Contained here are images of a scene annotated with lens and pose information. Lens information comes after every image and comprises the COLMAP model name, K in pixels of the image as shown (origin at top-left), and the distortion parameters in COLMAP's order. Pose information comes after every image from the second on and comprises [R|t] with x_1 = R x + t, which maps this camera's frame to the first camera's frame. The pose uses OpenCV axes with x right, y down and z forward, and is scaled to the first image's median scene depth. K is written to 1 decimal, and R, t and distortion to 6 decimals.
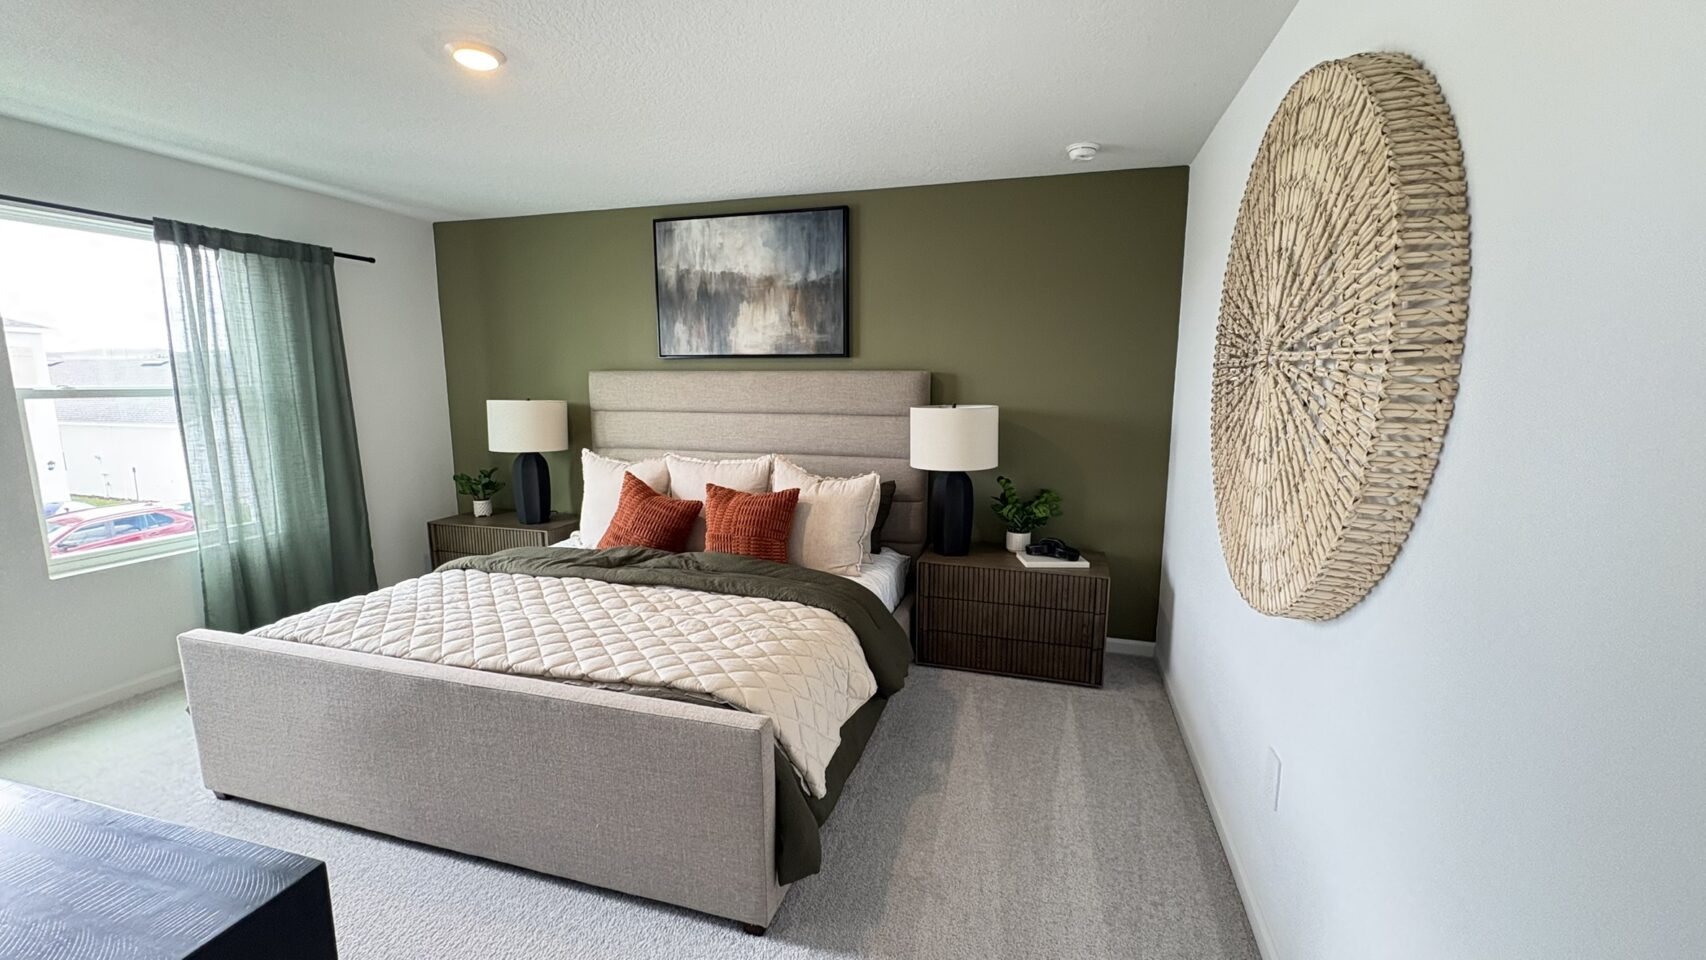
lens RADIAL K [[672.6, 0, 853.4], [0, 672.6, 475.5], [0, 0, 1]] dist [0.003452, -0.000098]
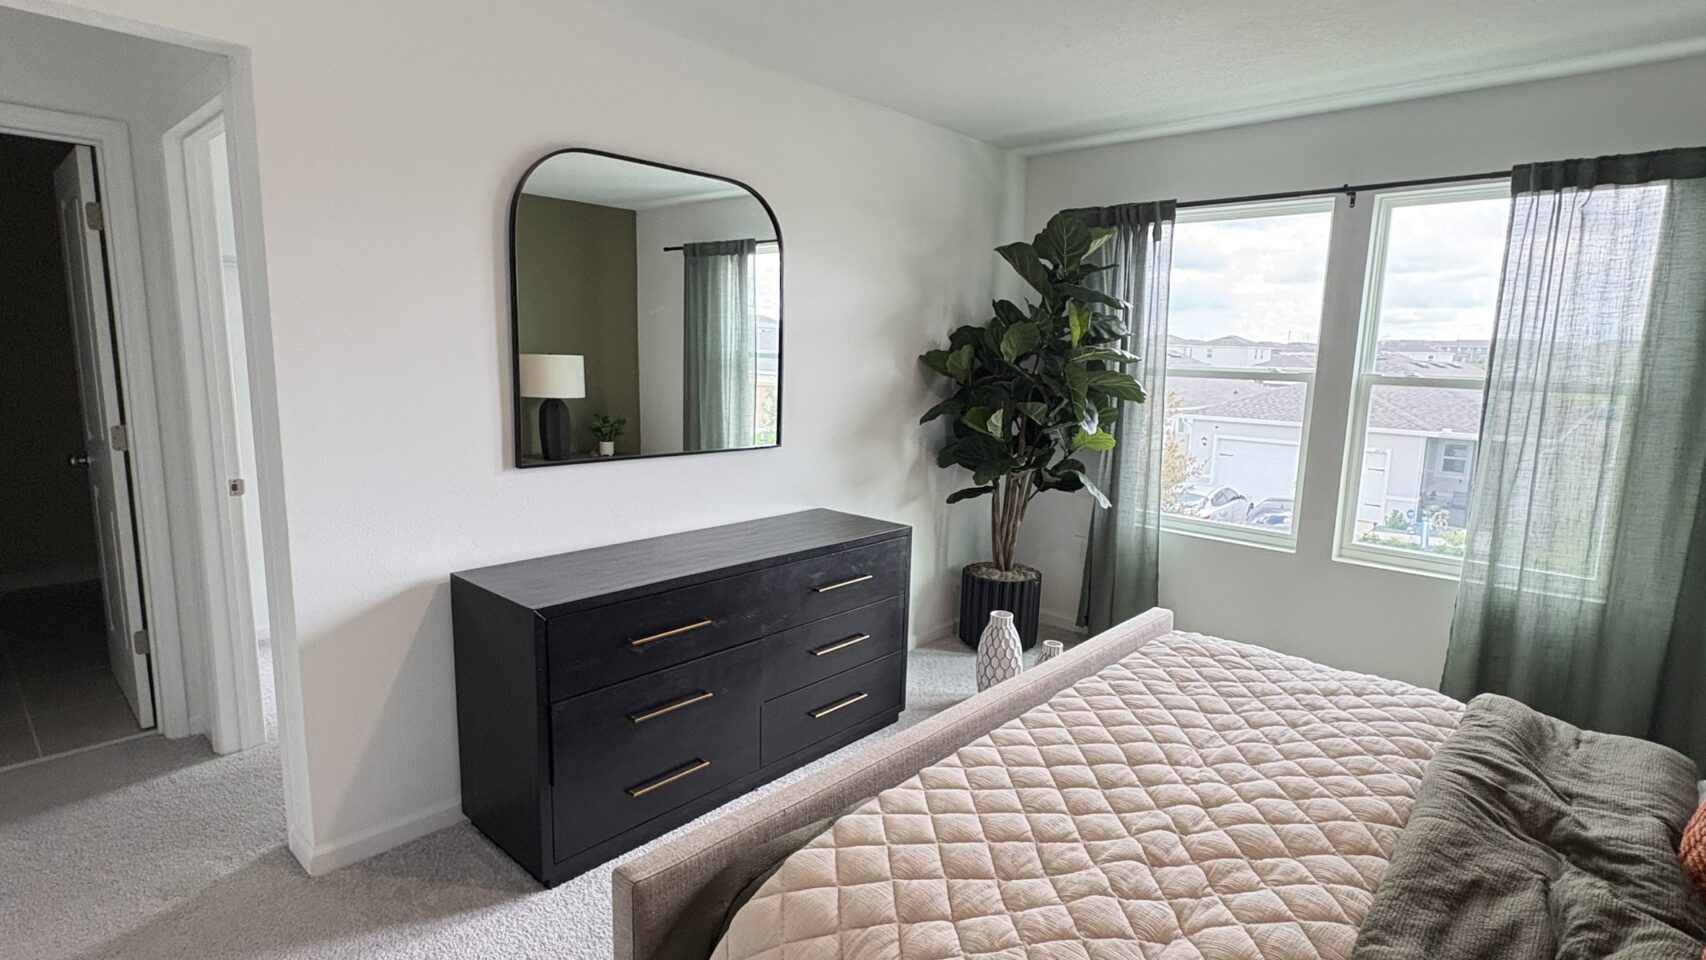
lens RADIAL K [[839.6, 0, 851.9], [0, 839.6, 485.1], [0, 0, 1]] dist [0.000026, -0.000034]
pose [[-0.438605, 0.130636, -0.889134, 0.242817], [-0.151830, 0.964384, 0.216589, -0.114112], [0.885761, 0.229995, -0.403150, 0.794187]]
